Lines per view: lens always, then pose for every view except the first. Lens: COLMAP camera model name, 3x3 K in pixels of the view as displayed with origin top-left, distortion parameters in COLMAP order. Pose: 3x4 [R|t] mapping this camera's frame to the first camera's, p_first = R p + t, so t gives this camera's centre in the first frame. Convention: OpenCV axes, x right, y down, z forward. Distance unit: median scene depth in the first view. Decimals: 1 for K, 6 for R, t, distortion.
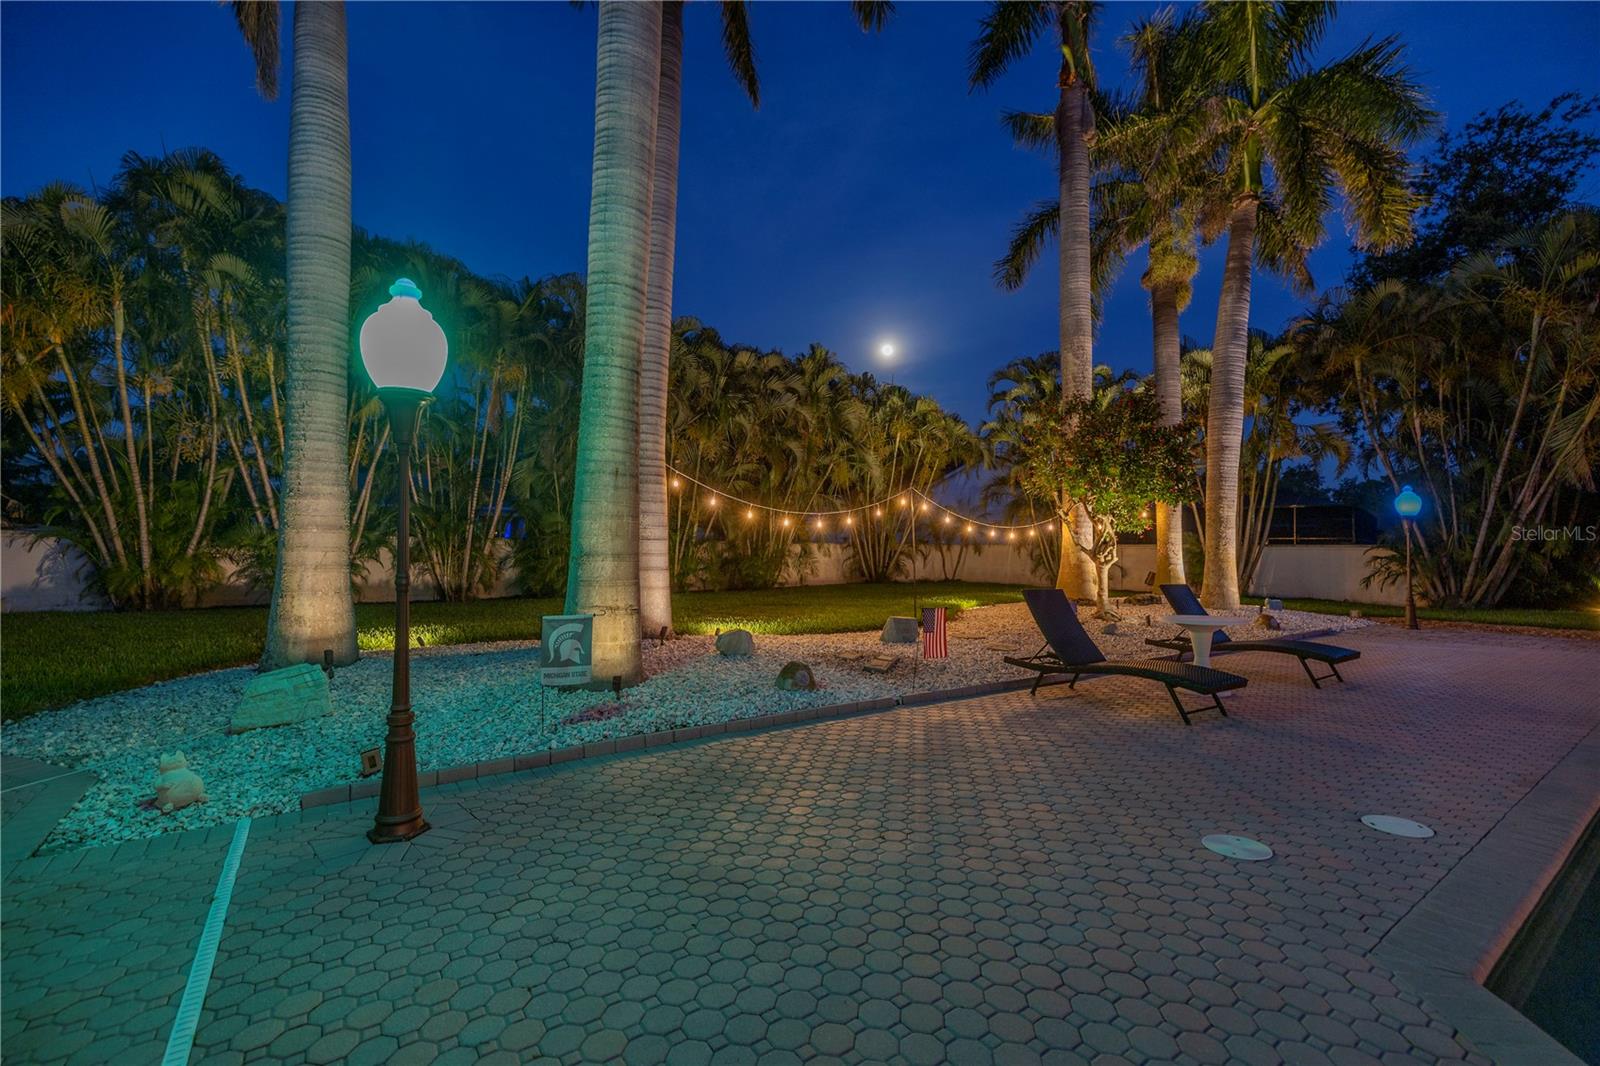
lens RADIAL K [[689.3, 0, 797.9], [0, 689.3, 537.5], [0, 0, 1]] dist [-0.003762, -0.000764]
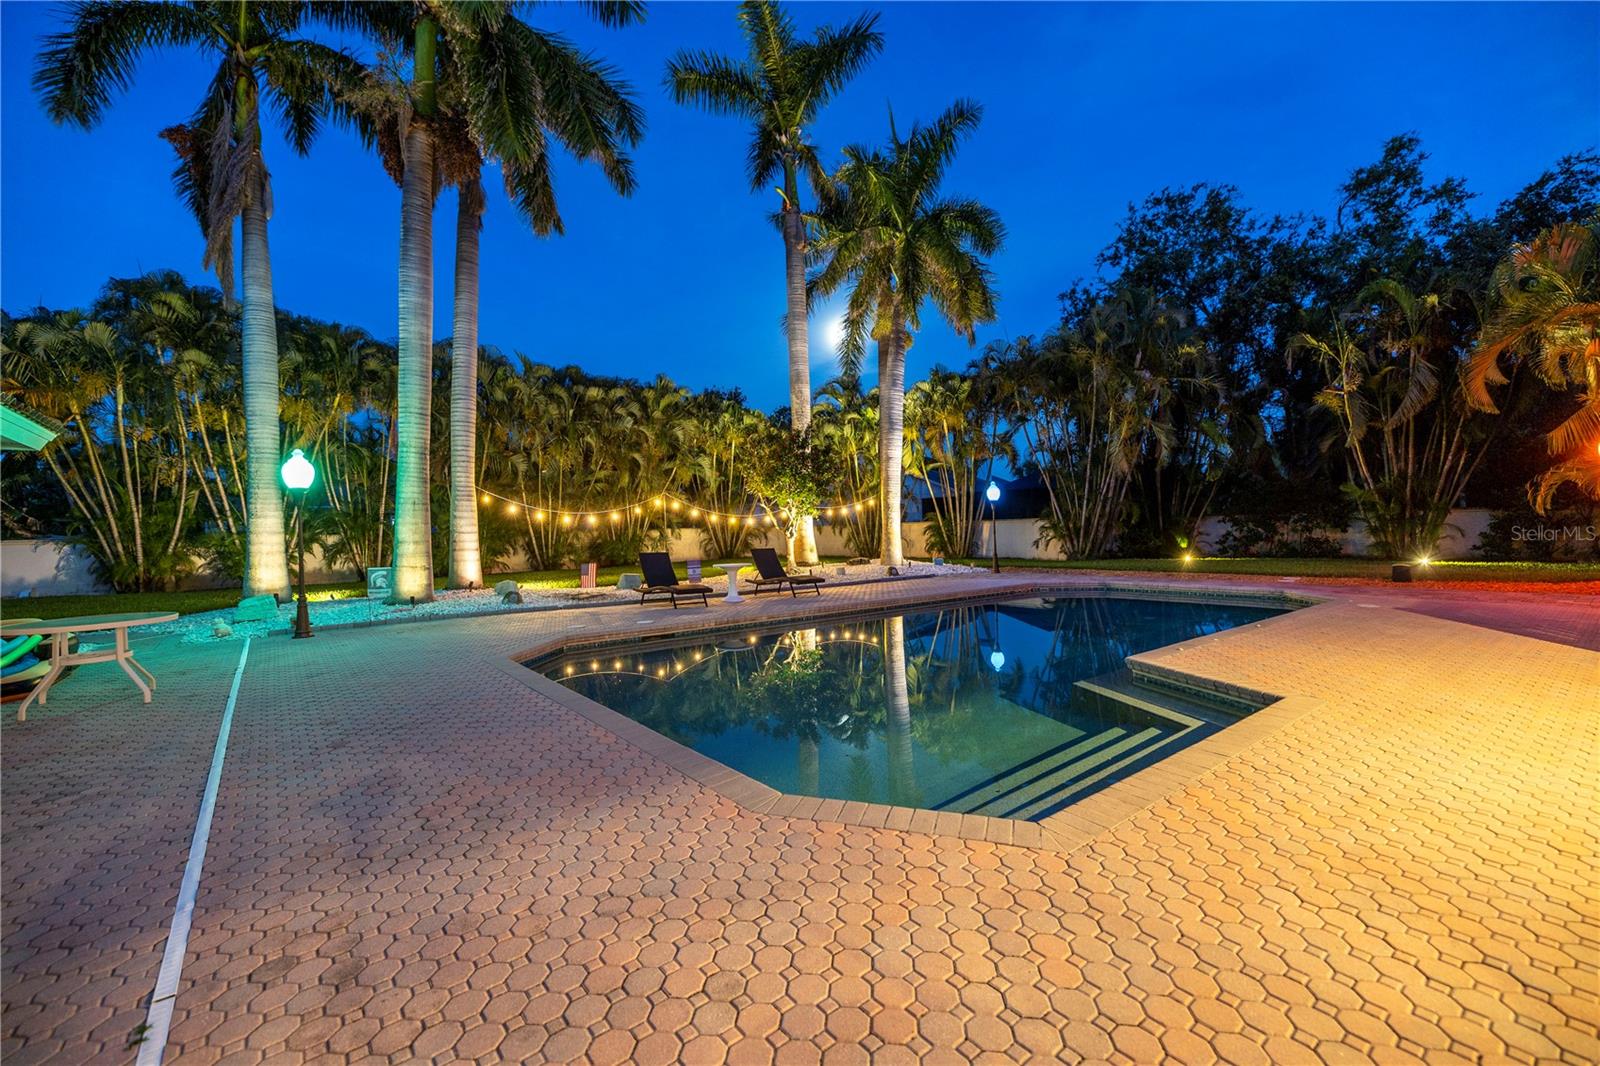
lens RADIAL K [[689.3, 0, 802.9], [0, 689.3, 530.9], [0, 0, 1]] dist [-0.003762, -0.000764]
pose [[0.997720, -0.032340, 0.059234, 0.329584], [0.031389, 0.999364, 0.016917, -0.003220], [-0.059744, -0.015020, 0.998101, -0.487002]]
